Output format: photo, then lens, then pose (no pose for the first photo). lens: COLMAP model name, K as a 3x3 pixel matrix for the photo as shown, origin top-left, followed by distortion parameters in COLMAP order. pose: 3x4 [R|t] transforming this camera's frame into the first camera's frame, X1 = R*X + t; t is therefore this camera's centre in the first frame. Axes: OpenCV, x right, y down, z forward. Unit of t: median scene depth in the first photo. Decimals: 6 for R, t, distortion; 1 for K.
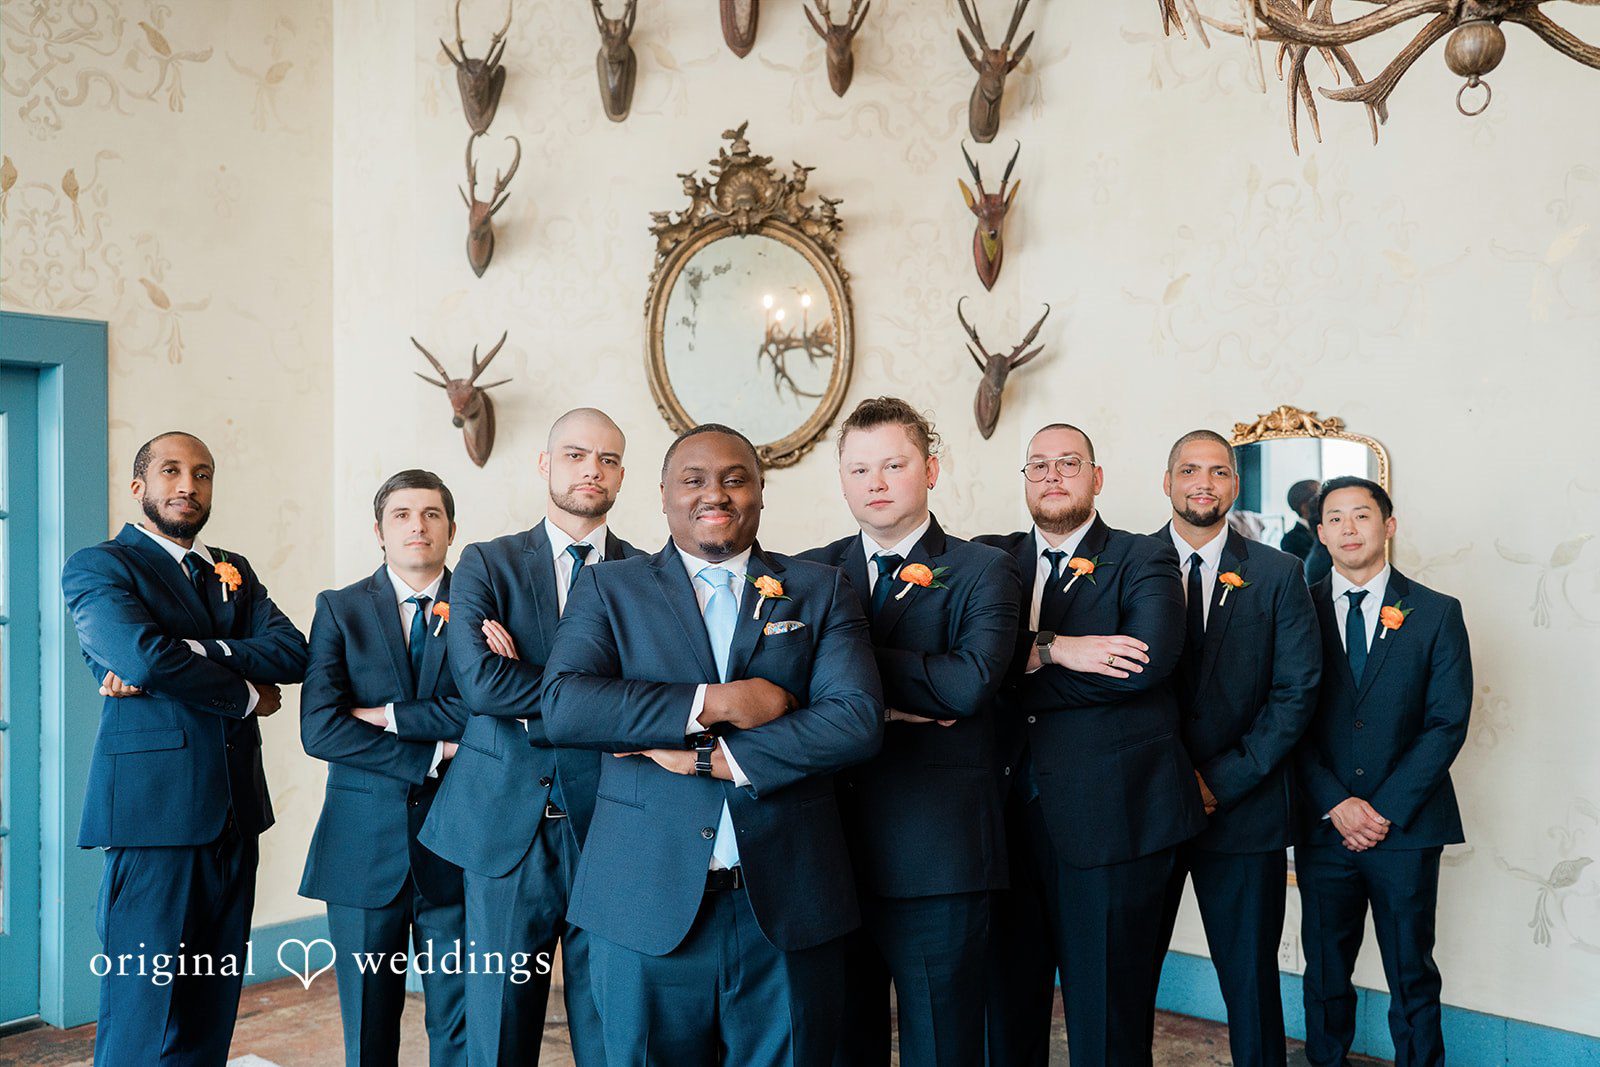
lens RADIAL K [[1520.5, 0, 800.0], [0, 1520.5, 533.5], [0, 0, 1]] dist [-0.058763, 0.146034]
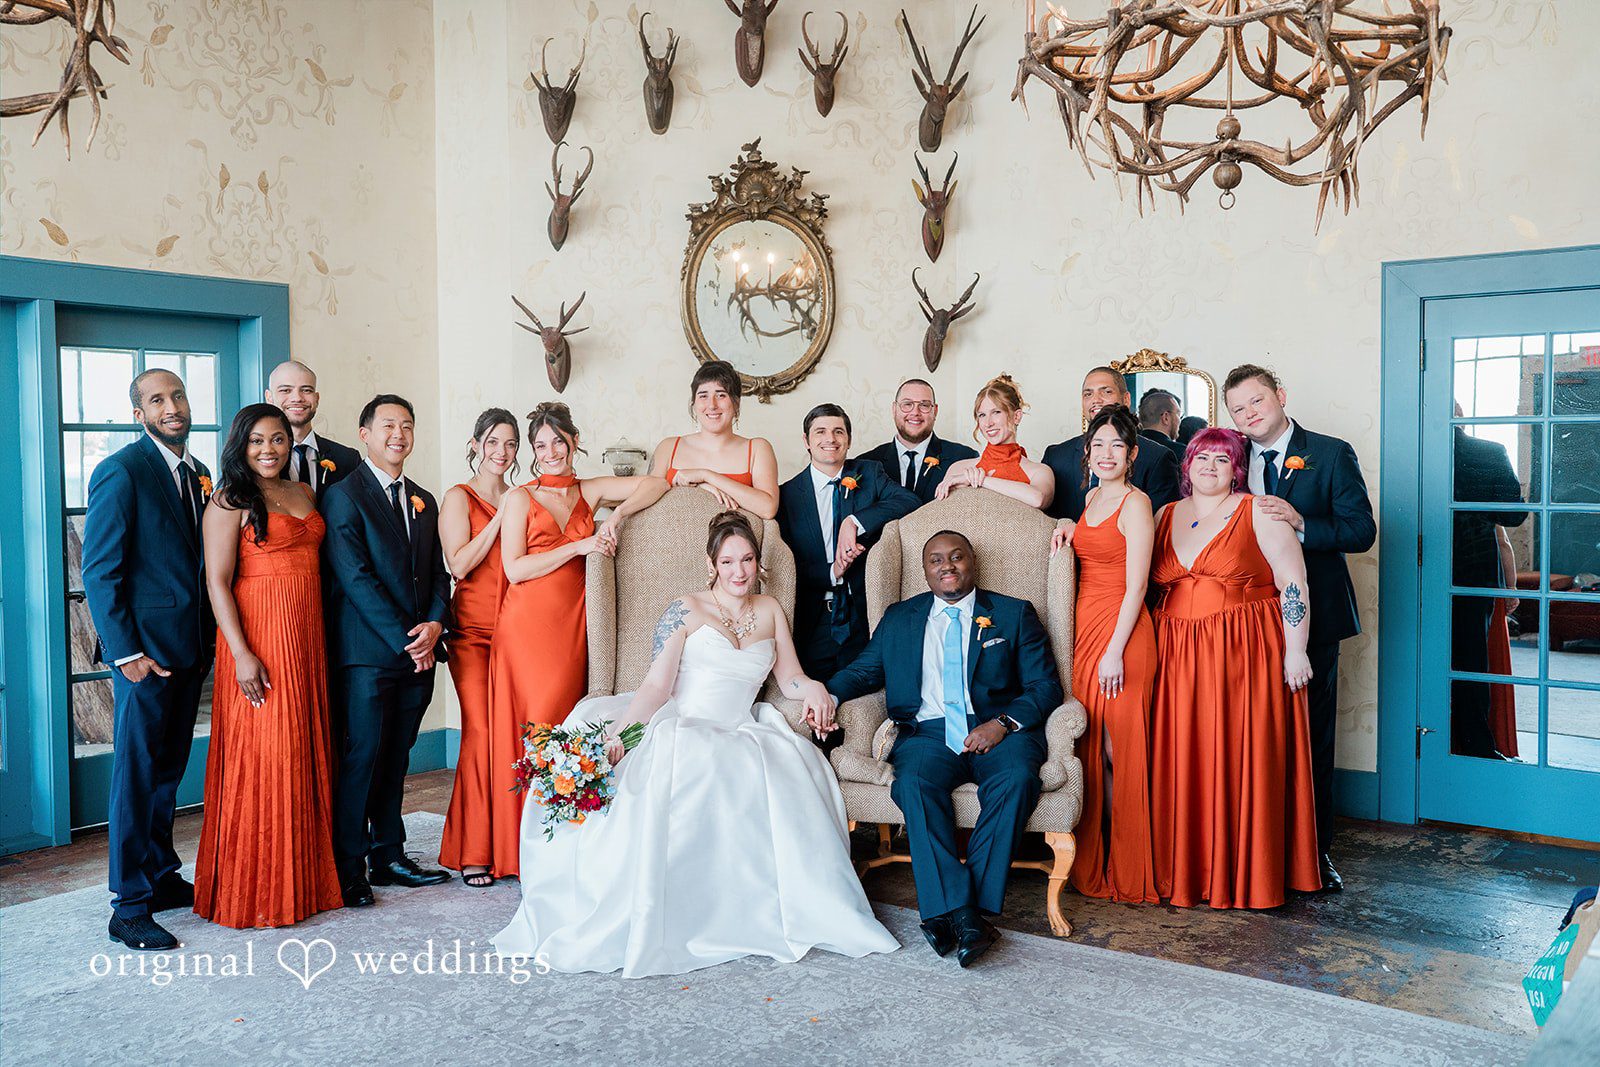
lens RADIAL K [[1520.5, 0, 800.0], [0, 1520.5, 533.5], [0, 0, 1]] dist [-0.058763, 0.146034]
pose [[0.997296, -0.007212, 0.073135, -0.098277], [0.003751, 0.998871, 0.047349, 0.018225], [-0.073394, -0.046946, 0.996197, -0.364124]]
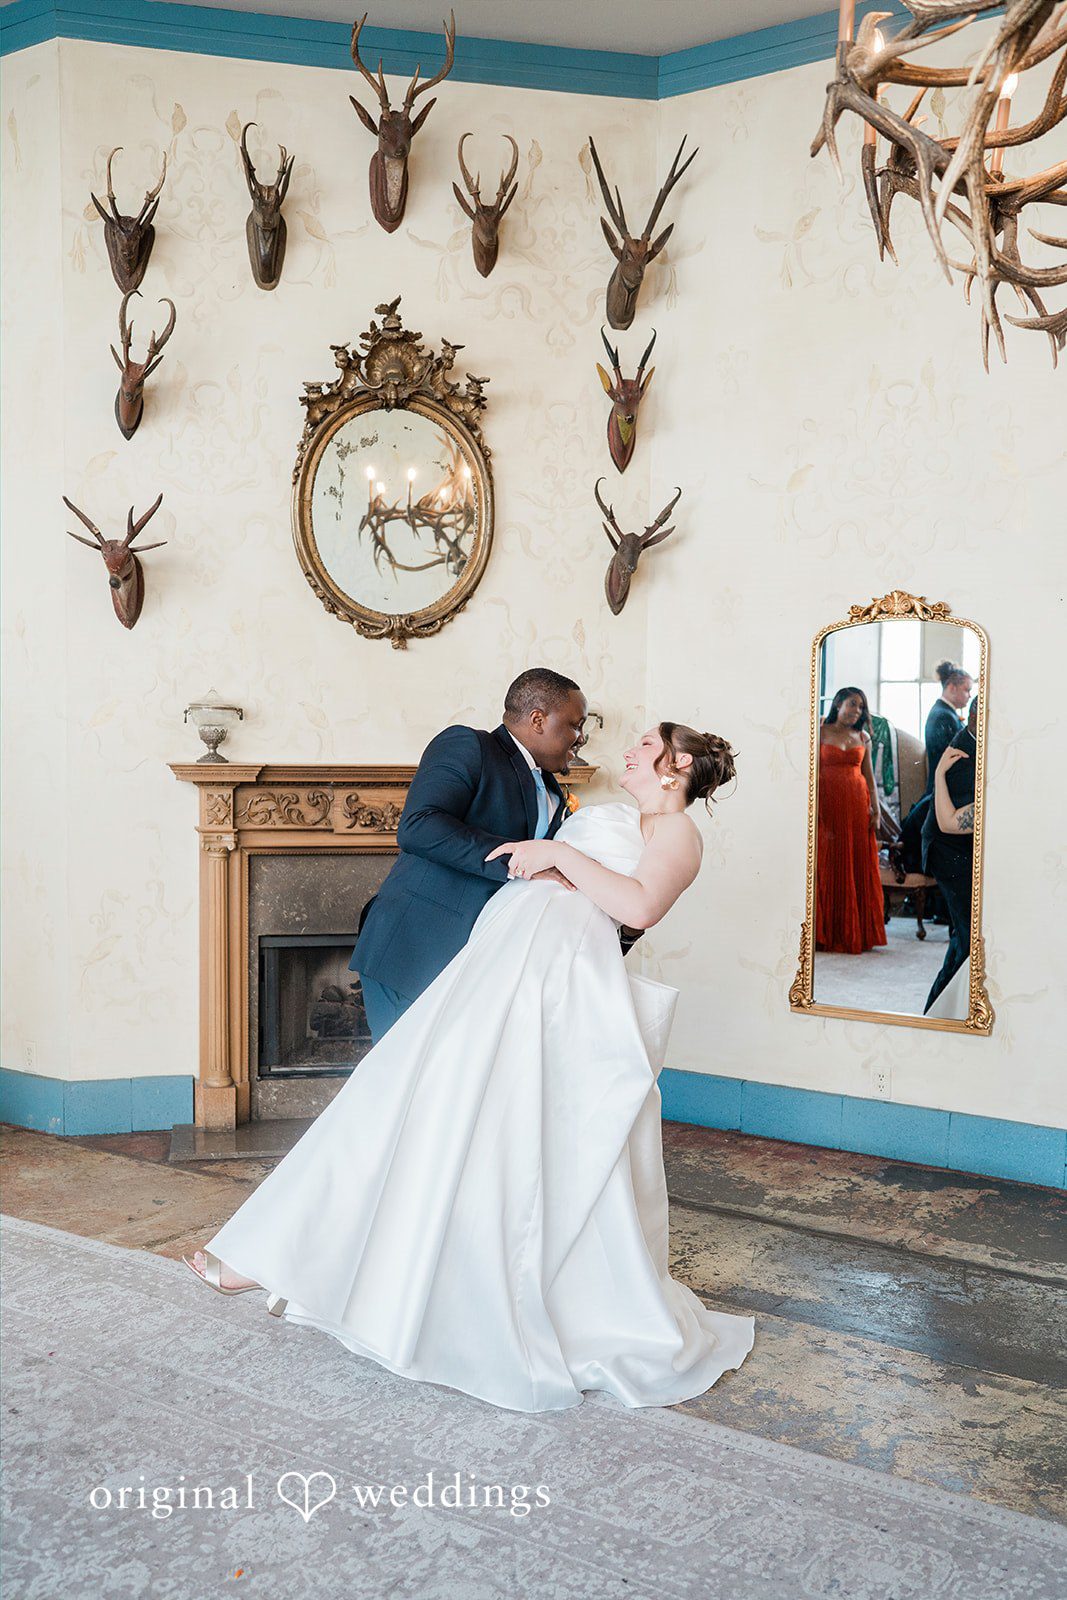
lens RADIAL K [[1547.2, 0, 537.0], [0, 1547.2, 824.5], [0, 0, 1]] dist [-0.044122, 0.124601]
pose [[0.990451, 0.009130, 0.137561, -0.081059], [-0.019013, 0.997317, 0.070699, 0.009351], [-0.136546, -0.072639, 0.987967, -0.071767]]
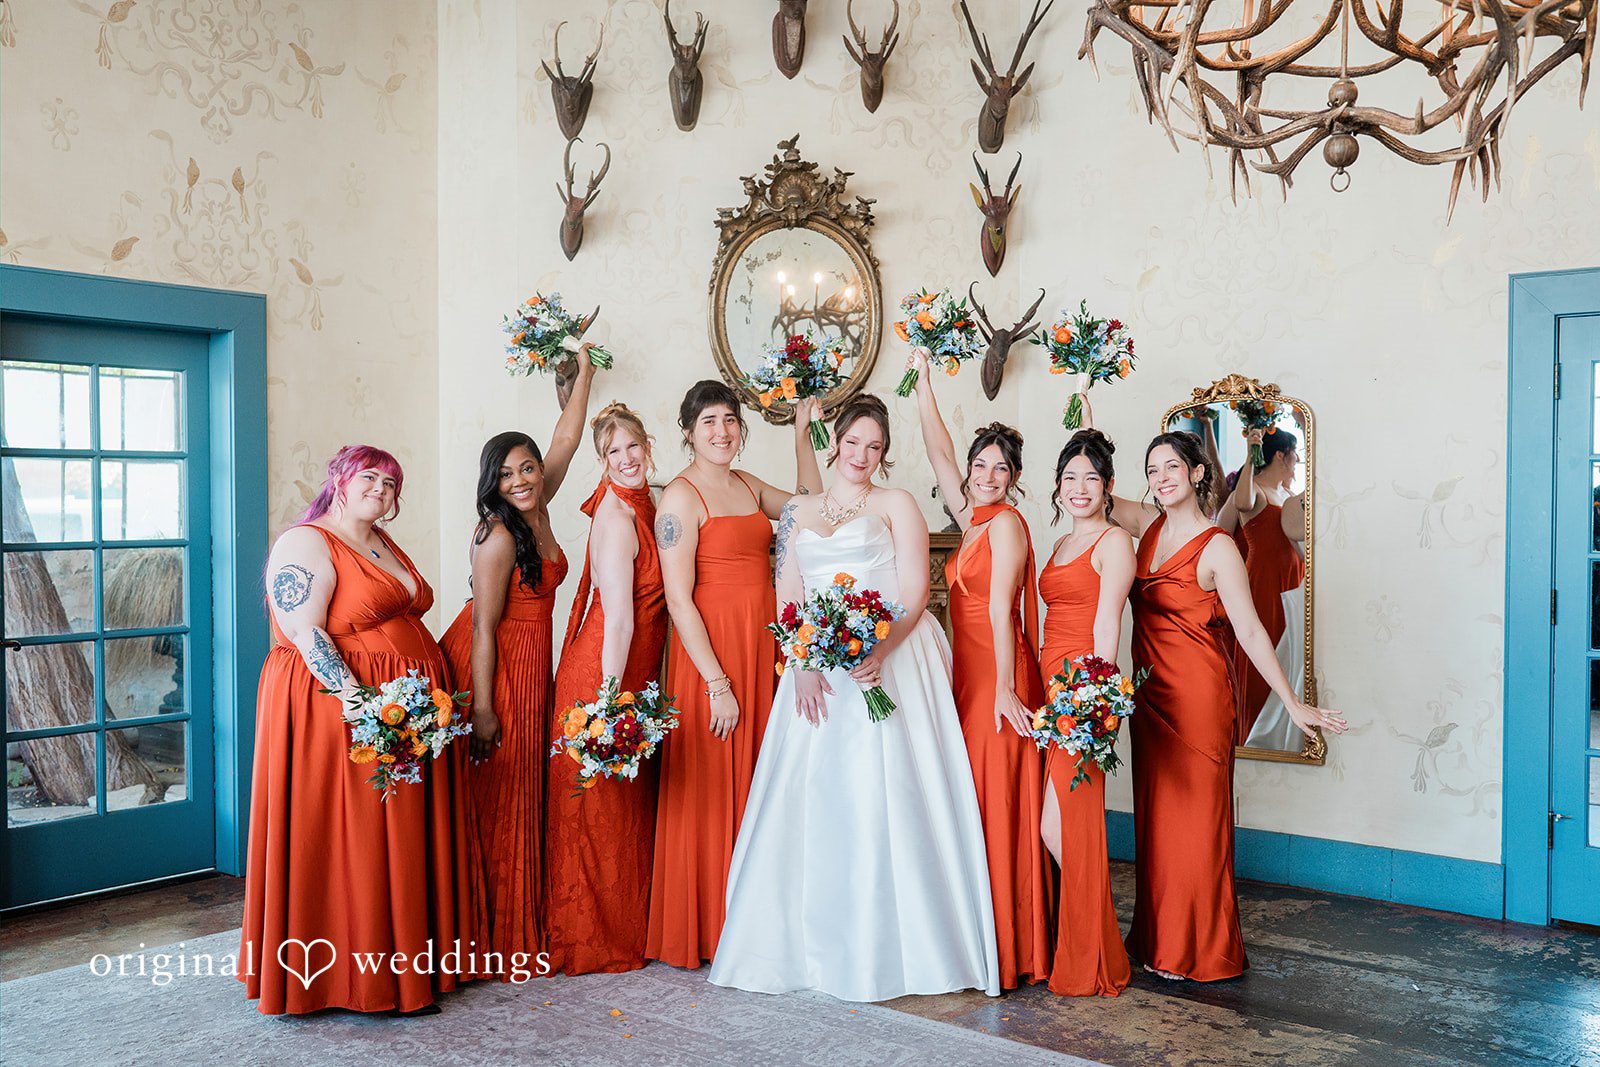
lens RADIAL K [[1577.9, 0, 829.2], [0, 1577.9, 553.2], [0, 0, 1]] dist [-0.065373, 0.164525]
pose [[0.998694, 0.003638, 0.050956, -0.070892], [-0.005171, 0.999537, 0.029985, 0.023453], [-0.050823, -0.030209, 0.998251, -0.254801]]
